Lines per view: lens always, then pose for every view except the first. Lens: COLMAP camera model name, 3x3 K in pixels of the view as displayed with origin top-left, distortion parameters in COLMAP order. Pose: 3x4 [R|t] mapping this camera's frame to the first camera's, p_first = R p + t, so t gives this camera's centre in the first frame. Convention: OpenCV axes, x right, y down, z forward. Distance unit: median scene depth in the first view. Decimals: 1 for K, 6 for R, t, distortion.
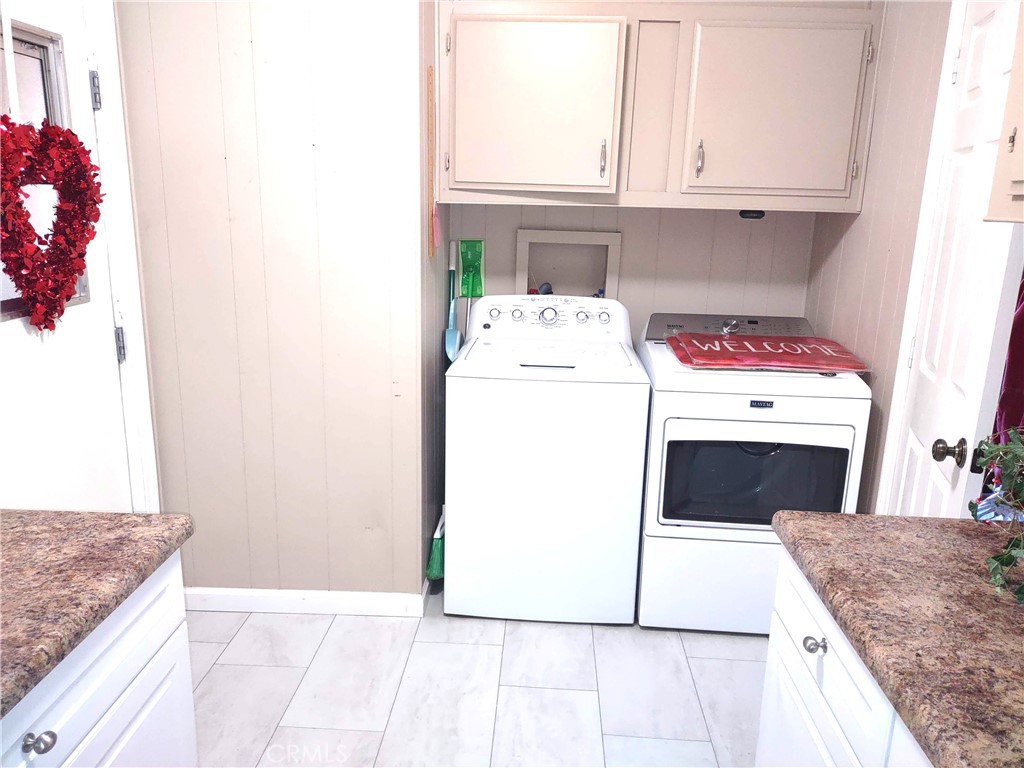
lens RADIAL K [[769.7, 0, 511.2], [0, 769.7, 385.5], [0, 0, 1]] dist [0.056225, -0.074682]
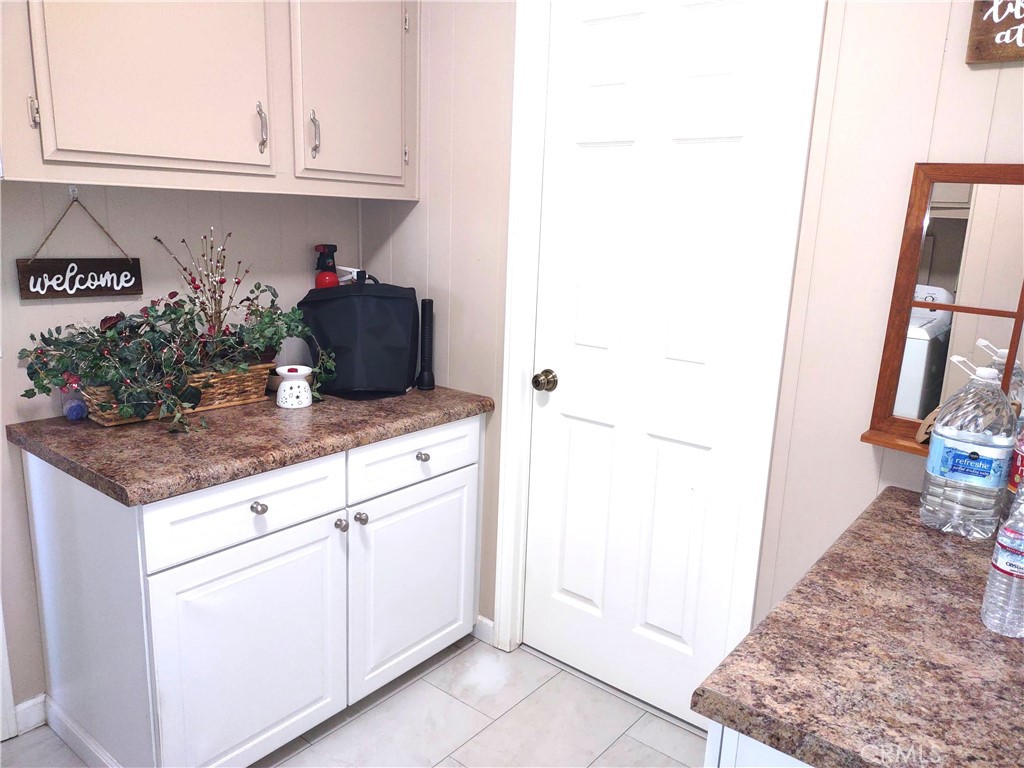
lens RADIAL K [[769.7, 0, 512.2], [0, 769.7, 385.3], [0, 0, 1]] dist [0.056225, -0.074682]
pose [[-0.810155, -0.182843, 0.556972, -0.655188], [0.080915, 0.906141, 0.415165, -0.371656], [-0.580605, 0.381415, -0.719319, 1.582423]]
